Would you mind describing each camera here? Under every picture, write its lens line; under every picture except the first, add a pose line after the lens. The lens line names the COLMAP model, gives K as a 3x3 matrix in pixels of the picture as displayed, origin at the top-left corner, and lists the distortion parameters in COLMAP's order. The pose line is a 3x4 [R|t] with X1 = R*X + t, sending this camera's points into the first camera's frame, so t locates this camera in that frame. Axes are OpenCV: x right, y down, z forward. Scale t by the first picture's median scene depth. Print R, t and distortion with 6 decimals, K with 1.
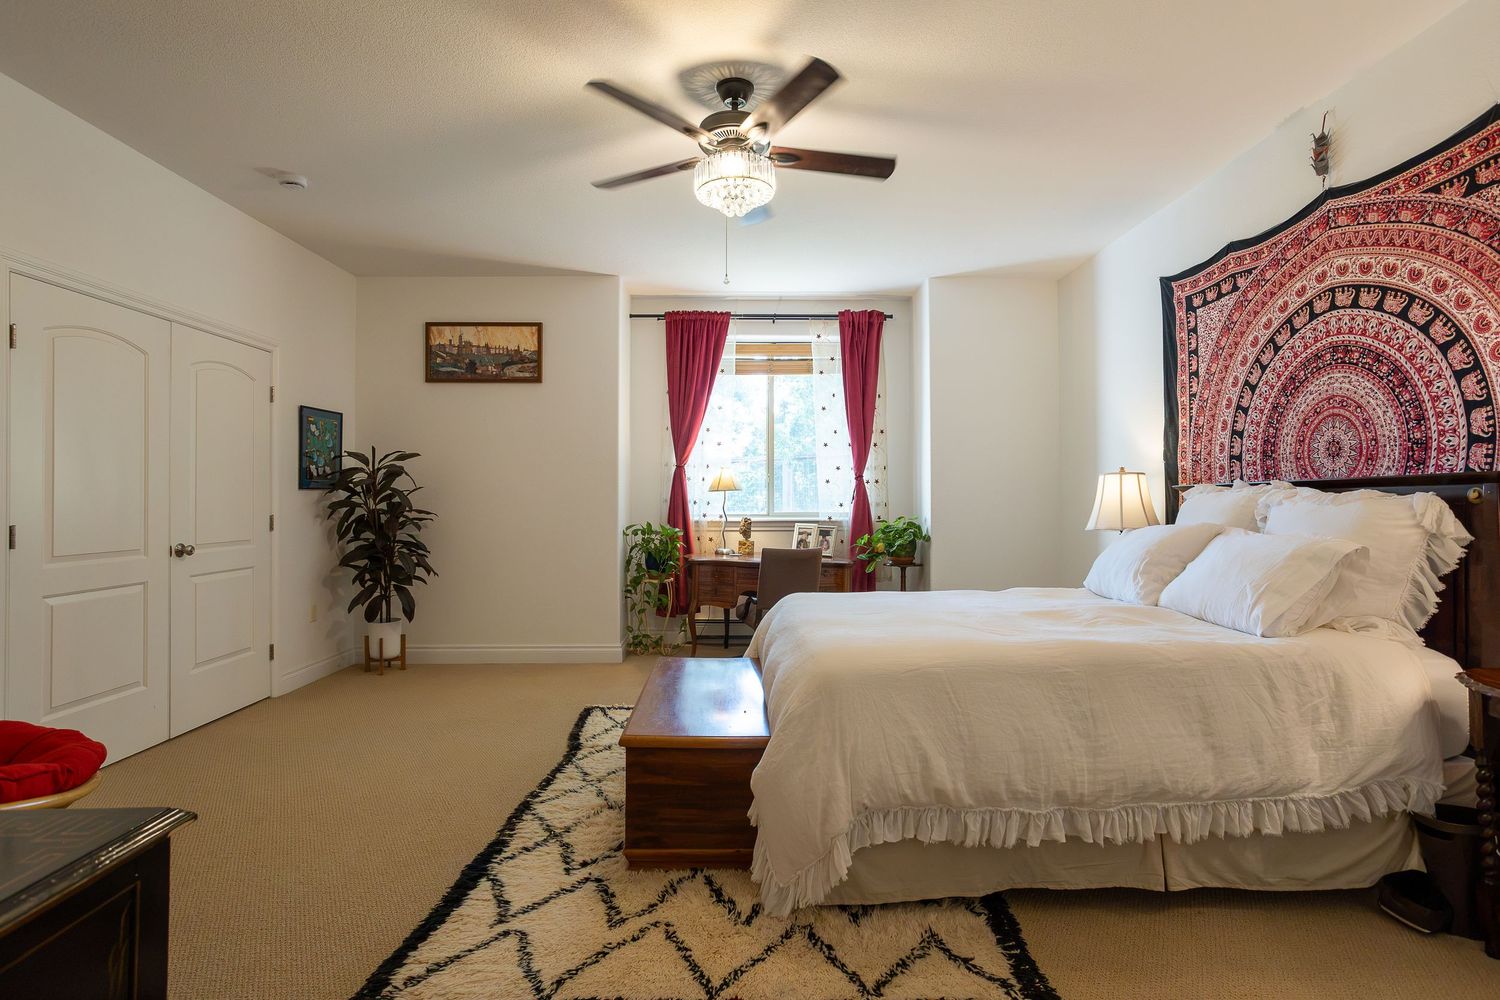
lens RADIAL K [[730.4, 0, 758.9], [0, 730.4, 490.0], [0, 0, 1]] dist [0.001356, 0.000378]
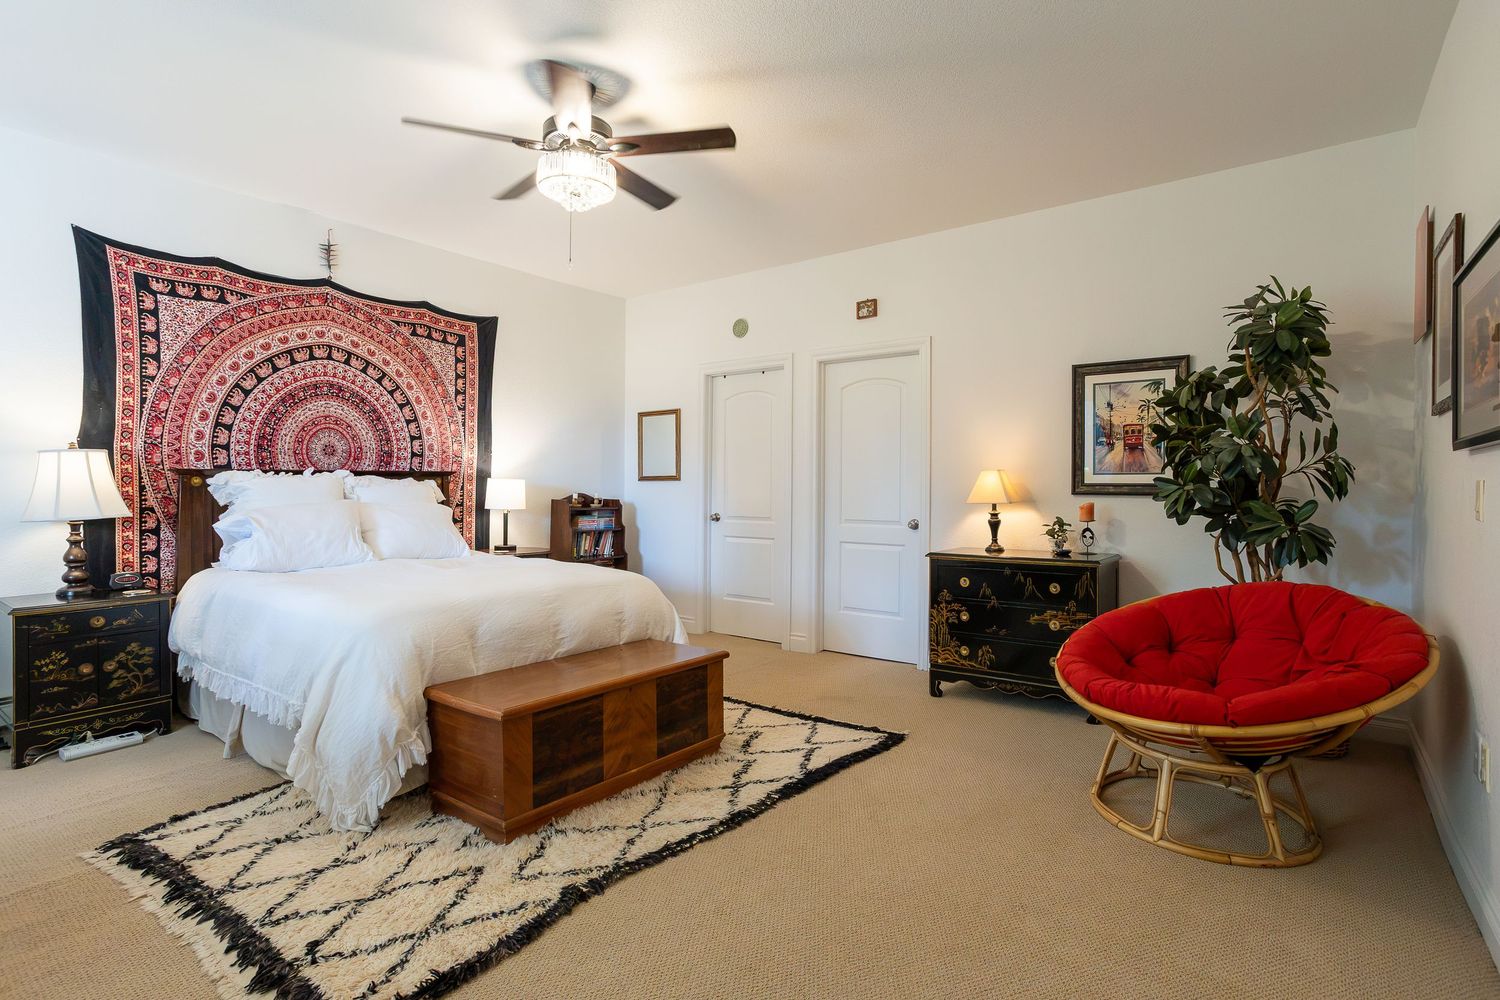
lens RADIAL K [[730.4, 0, 756.0], [0, 730.4, 497.7], [0, 0, 1]] dist [0.001356, 0.000378]
pose [[-0.780049, -0.006611, 0.625683, -0.842297], [-0.006953, 0.999974, 0.001898, 0.033179], [-0.625680, -0.002869, -0.780075, 1.571347]]
